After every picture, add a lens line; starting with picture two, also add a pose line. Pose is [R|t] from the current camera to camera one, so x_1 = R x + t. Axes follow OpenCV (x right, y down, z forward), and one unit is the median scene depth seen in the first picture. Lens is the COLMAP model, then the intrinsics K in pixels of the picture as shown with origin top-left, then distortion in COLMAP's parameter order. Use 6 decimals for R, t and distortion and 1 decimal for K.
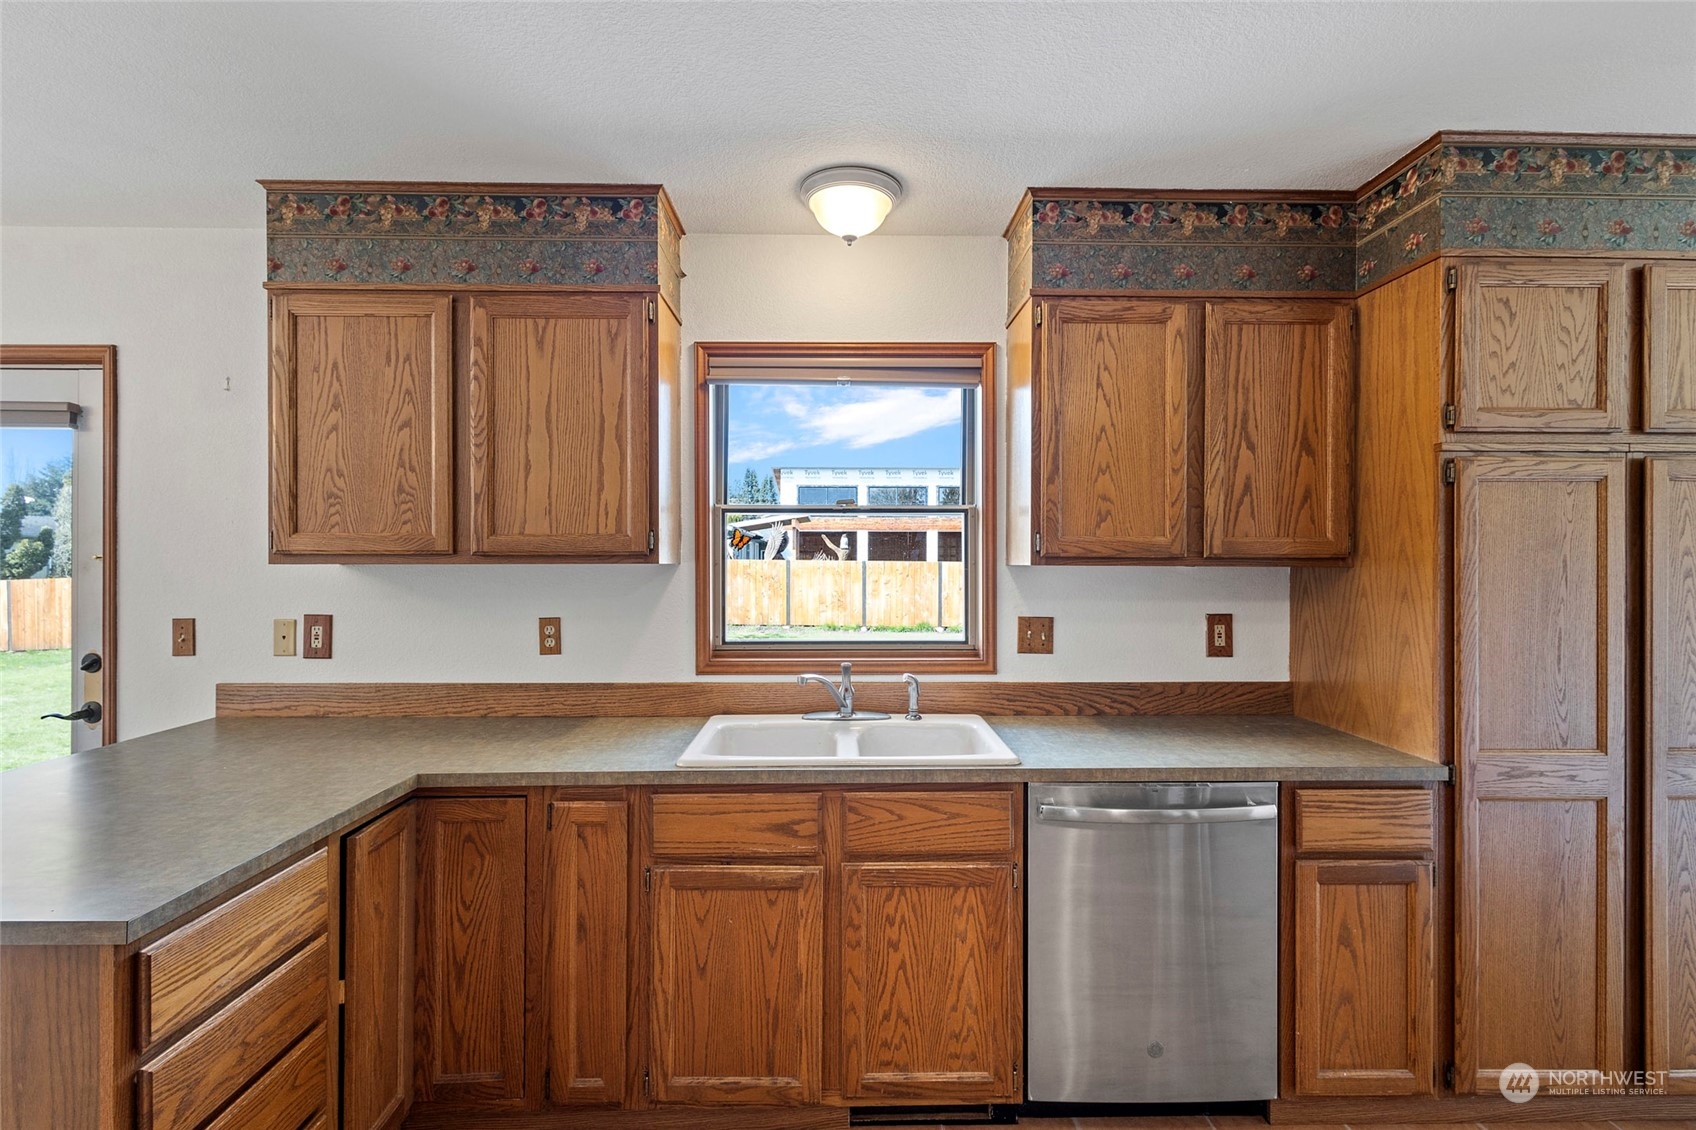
lens RADIAL K [[785.6, 0, 850.3], [0, 785.6, 567.4], [0, 0, 1]] dist [0.011625, -0.000928]
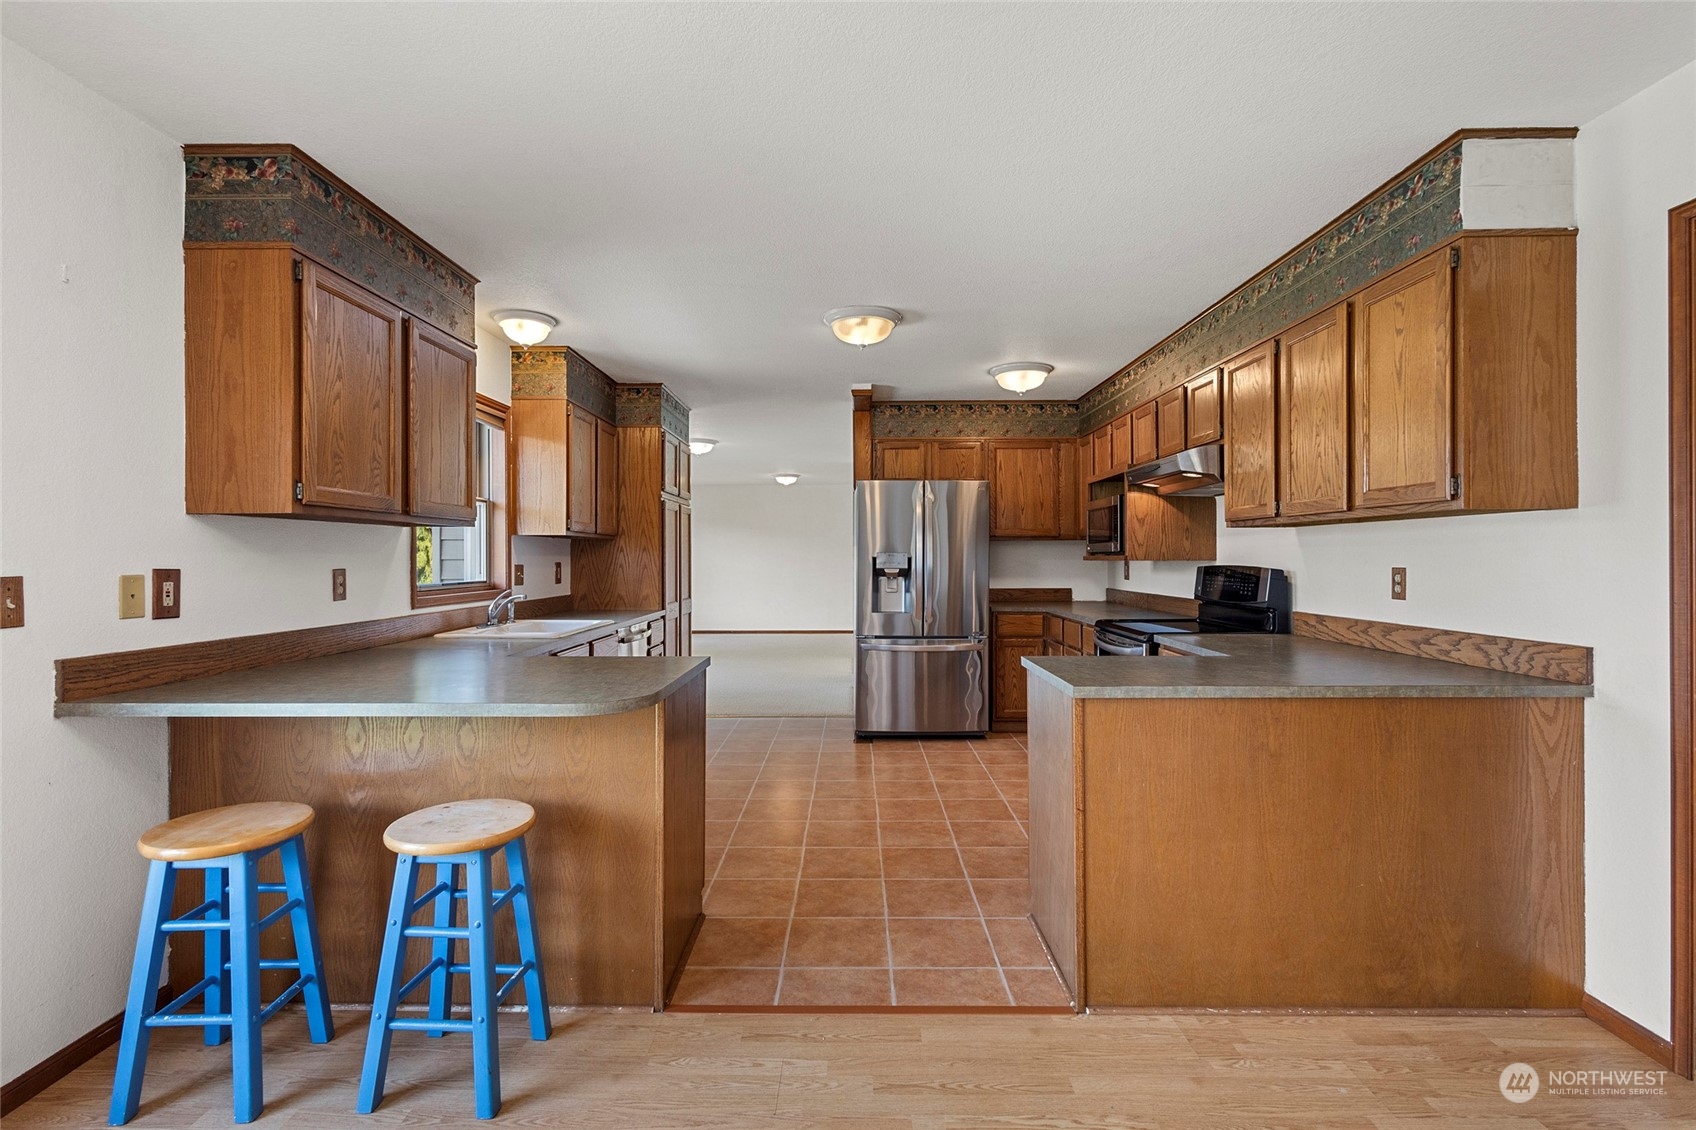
lens RADIAL K [[785.6, 0, 847.5], [0, 785.6, 554.9], [0, 0, 1]] dist [0.011625, -0.000928]
pose [[0.029317, 0.002128, 0.999568, -1.534655], [0.009893, 0.999948, -0.002419, 0.053590], [-0.999521, 0.009959, 0.029295, 0.207927]]
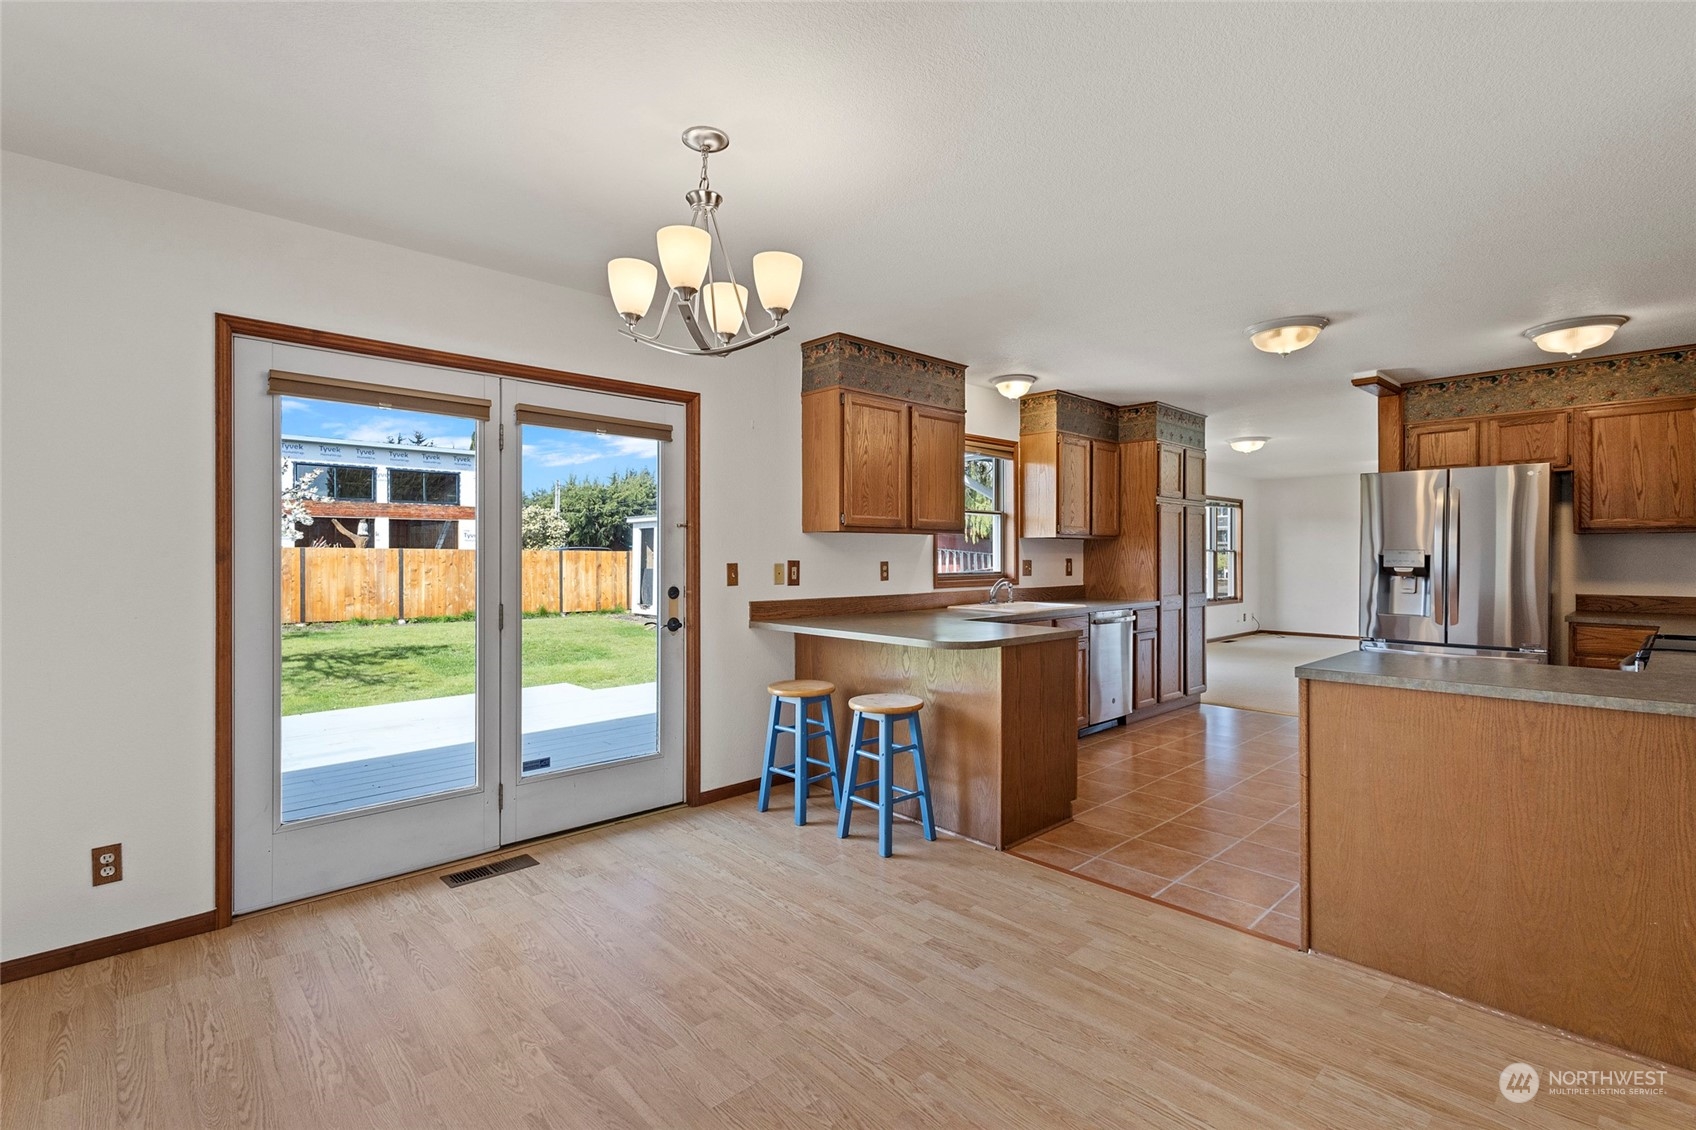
lens RADIAL K [[785.6, 0, 842.1], [0, 785.6, 555.1], [0, 0, 1]] dist [0.011625, -0.000928]
pose [[0.740386, -0.001310, 0.672181, -1.763012], [0.006245, 0.999968, -0.004930, 0.056899], [-0.672153, 0.007848, 0.740370, -0.366694]]
